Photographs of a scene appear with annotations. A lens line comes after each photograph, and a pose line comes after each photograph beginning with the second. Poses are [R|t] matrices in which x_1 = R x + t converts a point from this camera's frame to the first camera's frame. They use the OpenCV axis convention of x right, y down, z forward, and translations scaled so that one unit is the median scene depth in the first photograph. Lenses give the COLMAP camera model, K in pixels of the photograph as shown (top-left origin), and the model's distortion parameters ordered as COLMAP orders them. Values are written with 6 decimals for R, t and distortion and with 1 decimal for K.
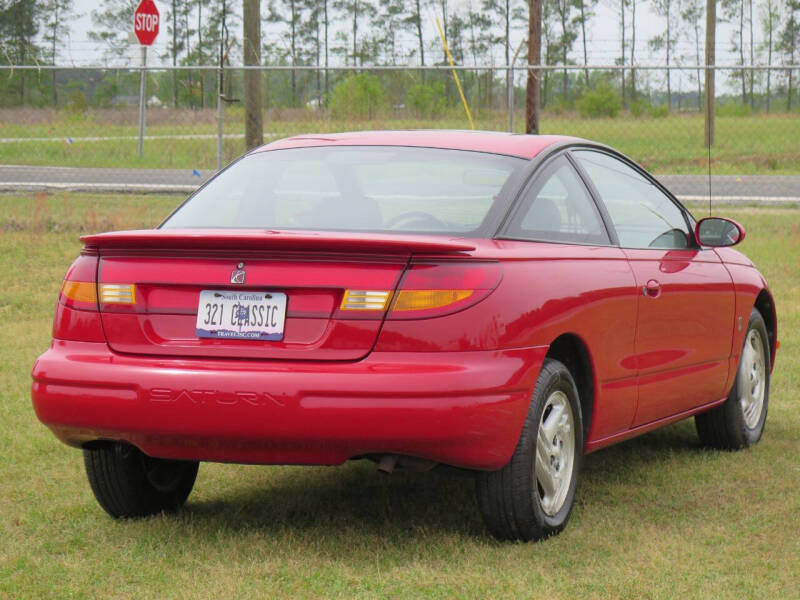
lens RADIAL K [[2591.6, 0, 406.6], [0, 2591.6, 302.5], [0, 0, 1]] dist [0.214496, 0.000000]
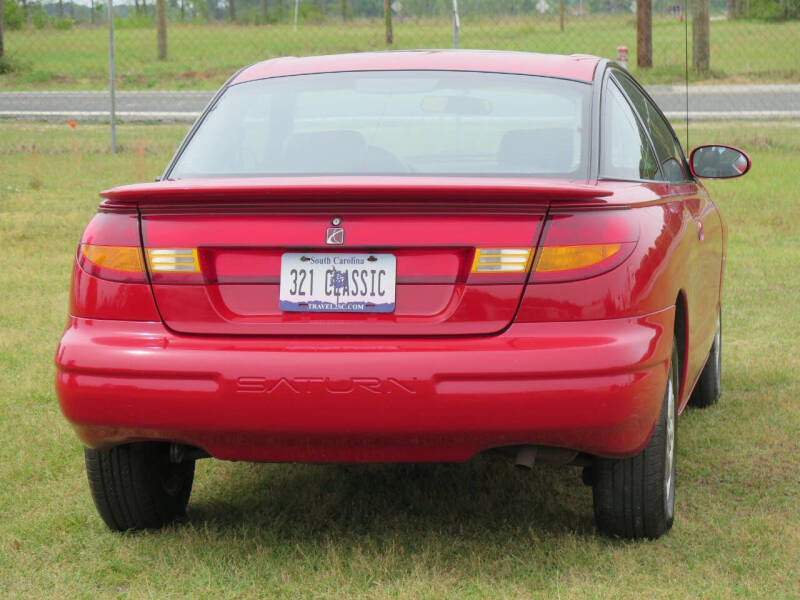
lens RADIAL K [[2591.6, 0, 394.2], [0, 2591.6, 298.9], [0, 0, 1]] dist [0.214496, 0.000000]
pose [[0.972941, -0.033880, 0.228557, -0.232301], [0.026520, 0.999028, 0.035196, -0.018108], [-0.229527, -0.028182, 0.972894, 0.205361]]
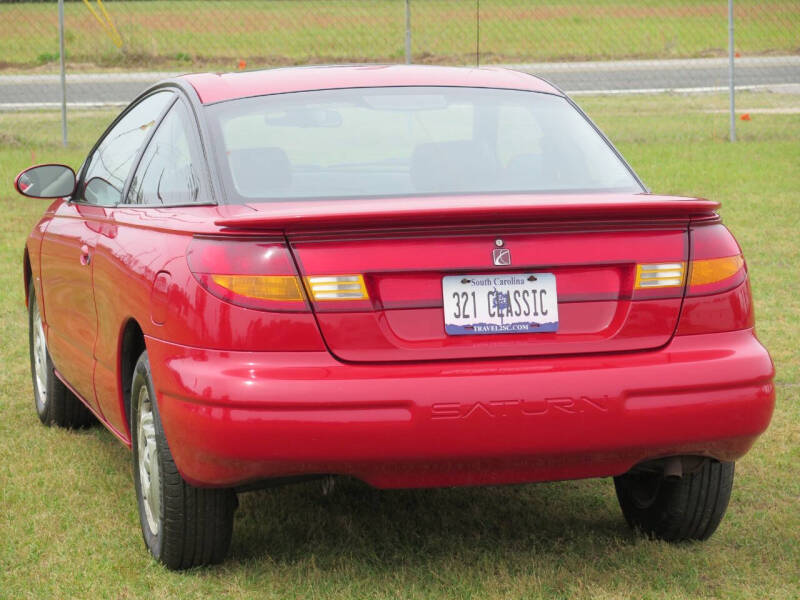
lens RADIAL K [[2591.6, 0, 396.0], [0, 2591.6, 296.7], [0, 0, 1]] dist [0.214496, 0.000000]
pose [[0.853439, -0.071865, 0.516214, -0.508909], [0.054344, 0.997319, 0.048998, -0.038712], [-0.518352, -0.013764, 0.855057, 0.324886]]
